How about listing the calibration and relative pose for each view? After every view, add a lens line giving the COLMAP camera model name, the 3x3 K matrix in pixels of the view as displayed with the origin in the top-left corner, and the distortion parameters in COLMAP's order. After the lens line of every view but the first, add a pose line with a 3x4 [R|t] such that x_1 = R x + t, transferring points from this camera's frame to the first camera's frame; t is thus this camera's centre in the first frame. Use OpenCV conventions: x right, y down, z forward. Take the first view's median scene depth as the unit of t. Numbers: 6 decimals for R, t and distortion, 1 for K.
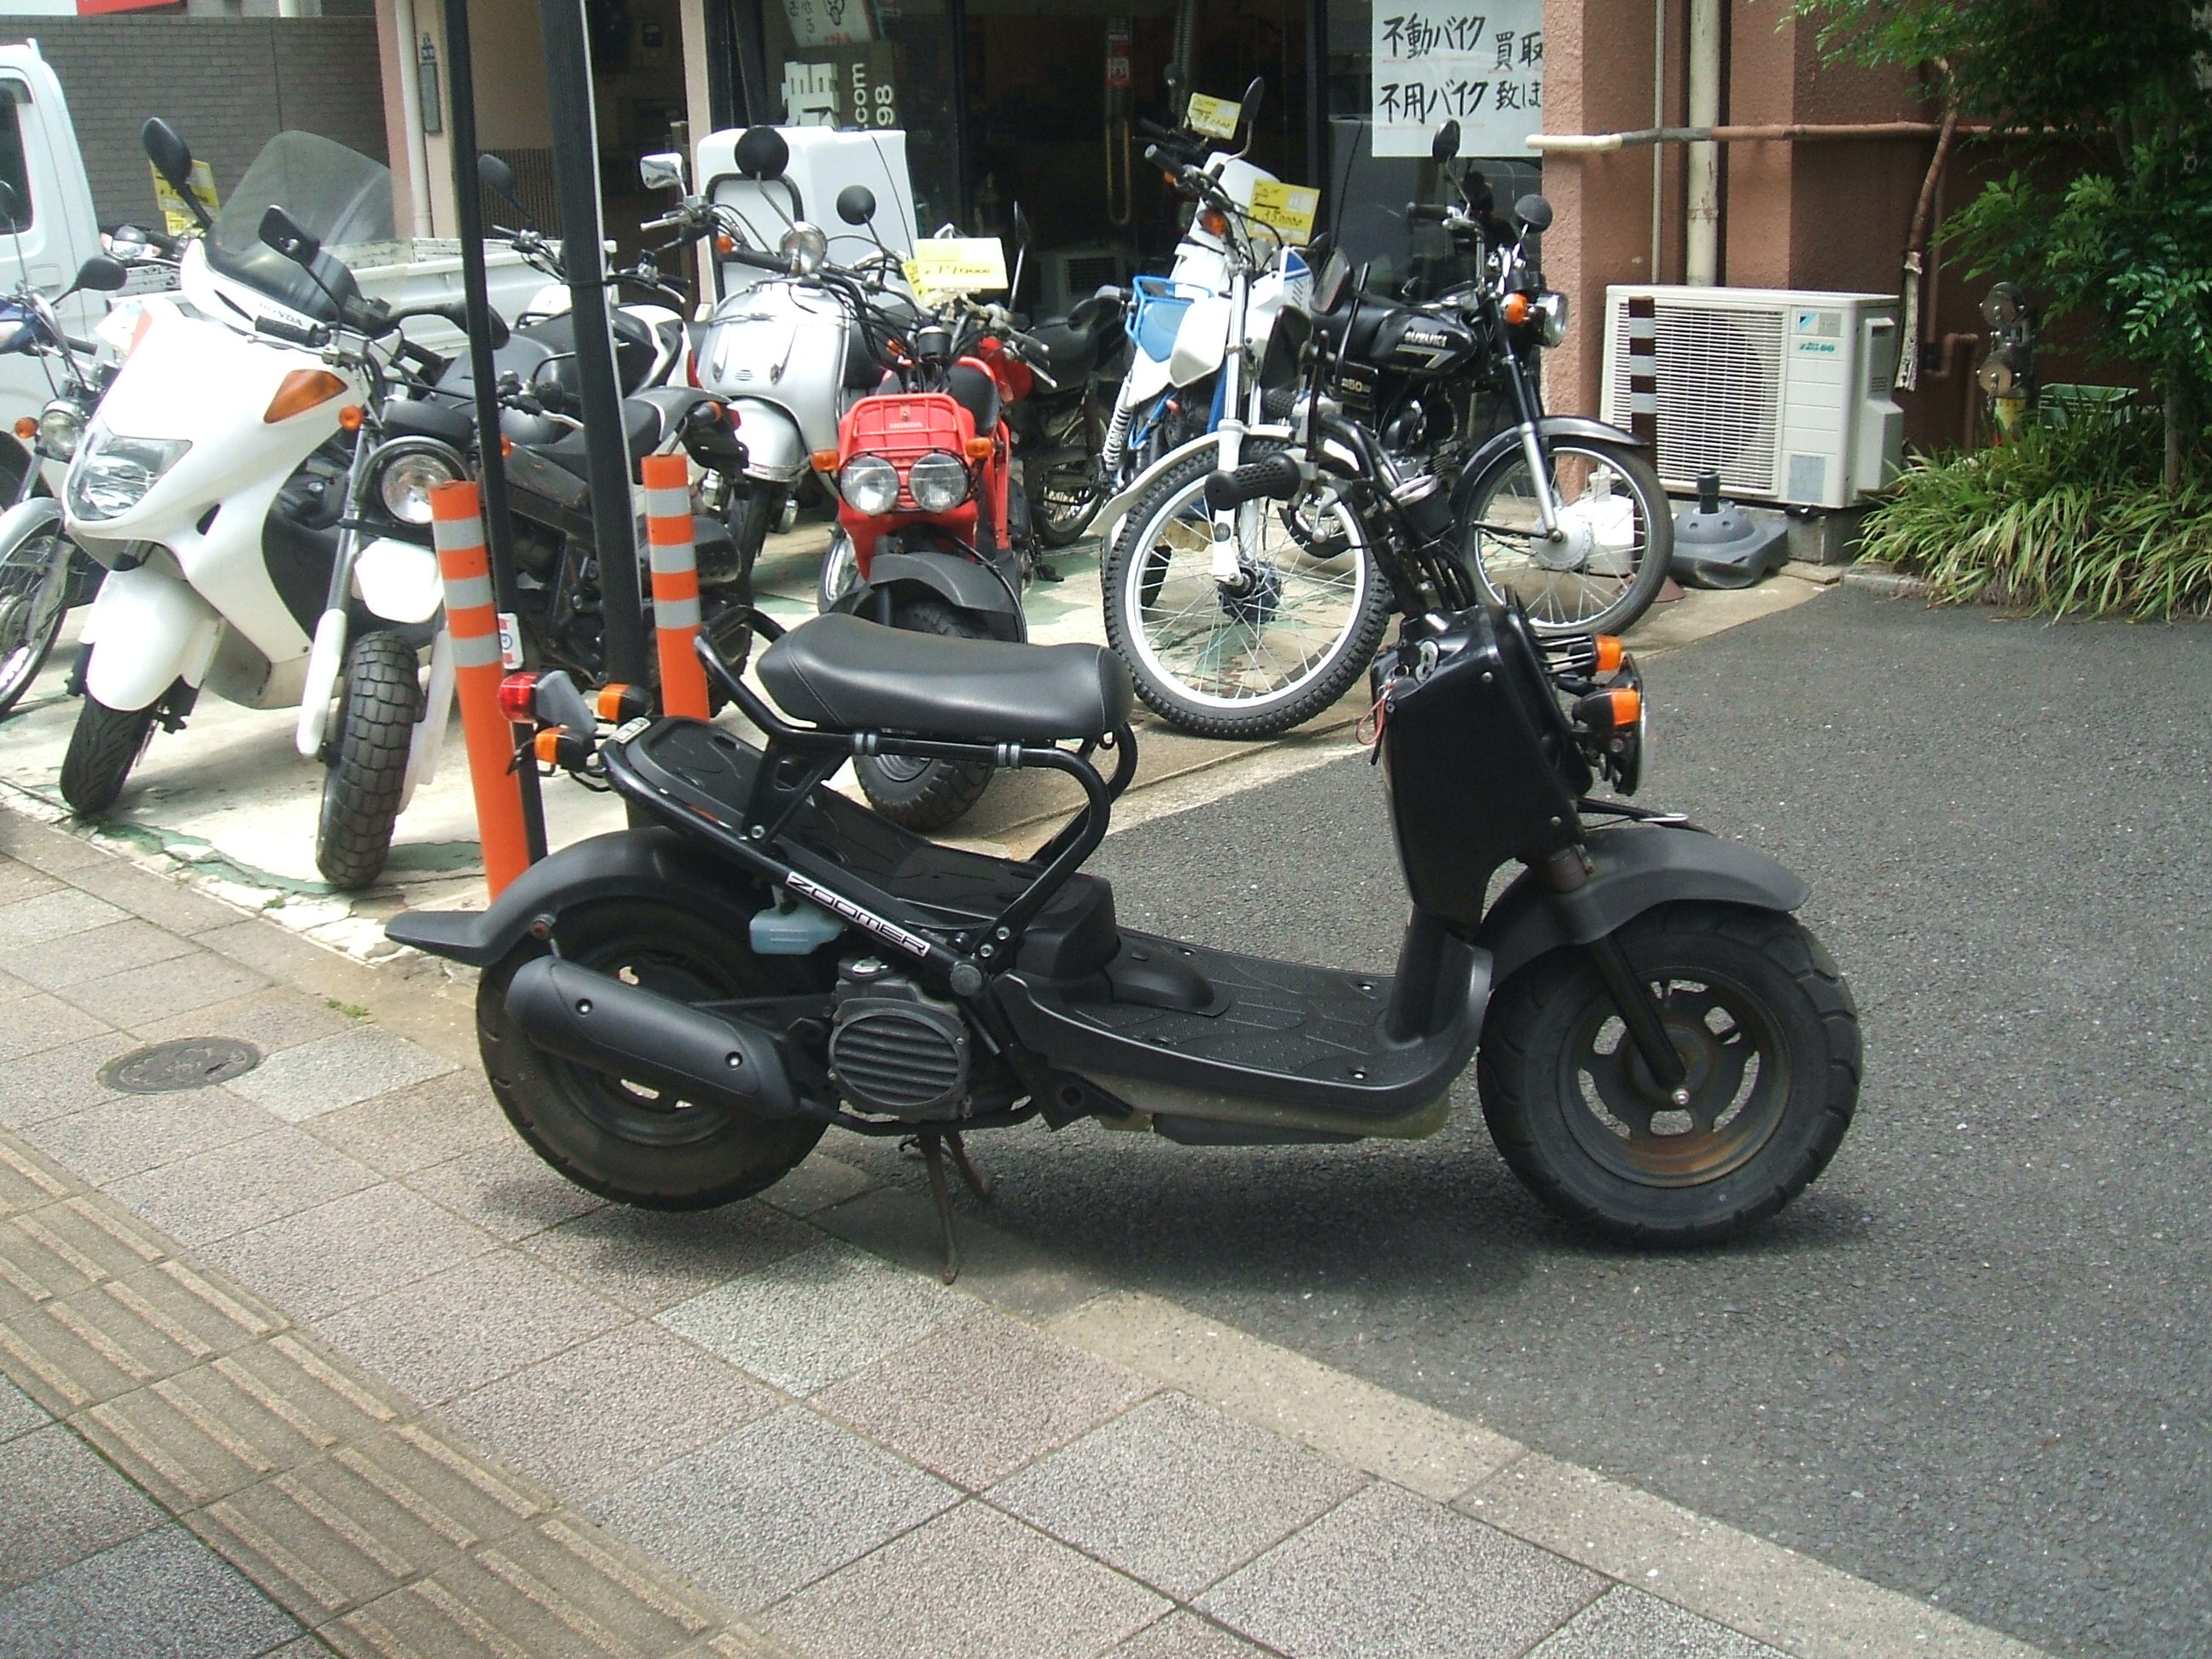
lens RADIAL K [[2494.3, 0, 1106.0], [0, 2494.3, 829.5], [0, 0, 1]] dist [-0.131483, 0.137169]
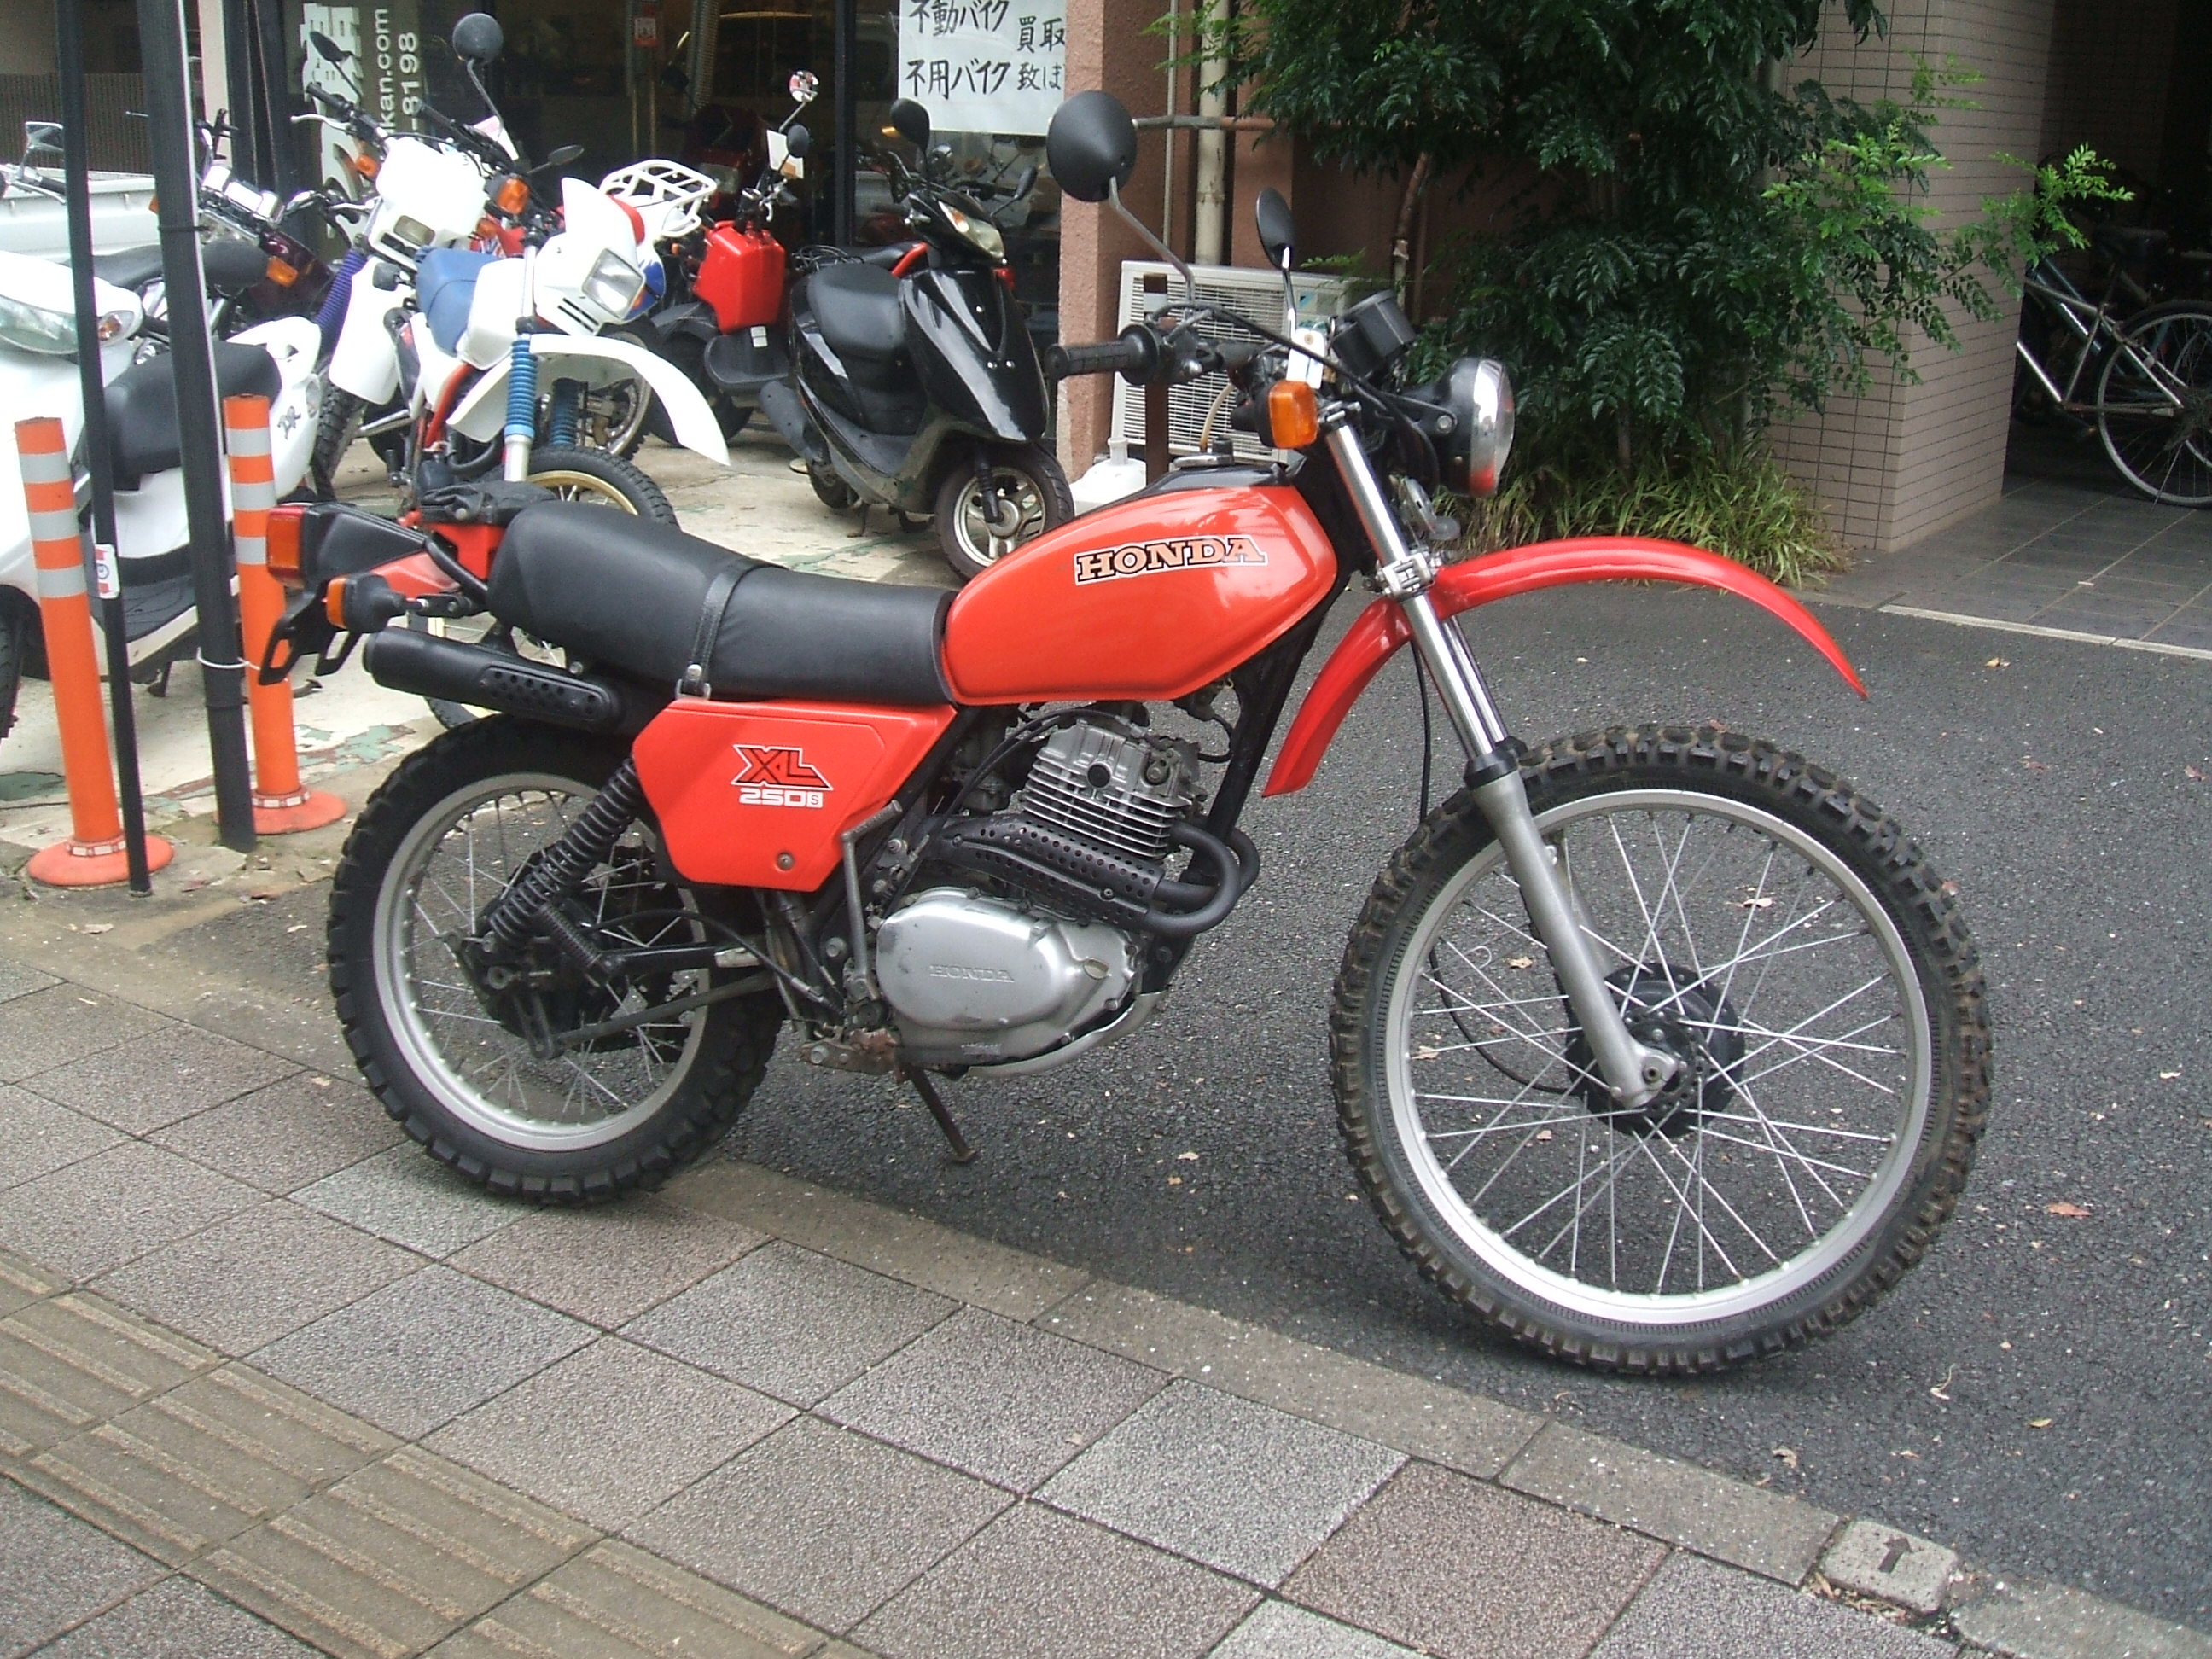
lens RADIAL K [[2494.3, 0, 1106.0], [0, 2494.3, 829.5], [0, 0, 1]] dist [-0.131483, 0.137169]
pose [[0.979122, -0.001247, 0.203271, -0.055705], [-0.001859, 0.999884, 0.015088, 0.022330], [-0.203266, -0.015151, 0.979006, -0.127353]]
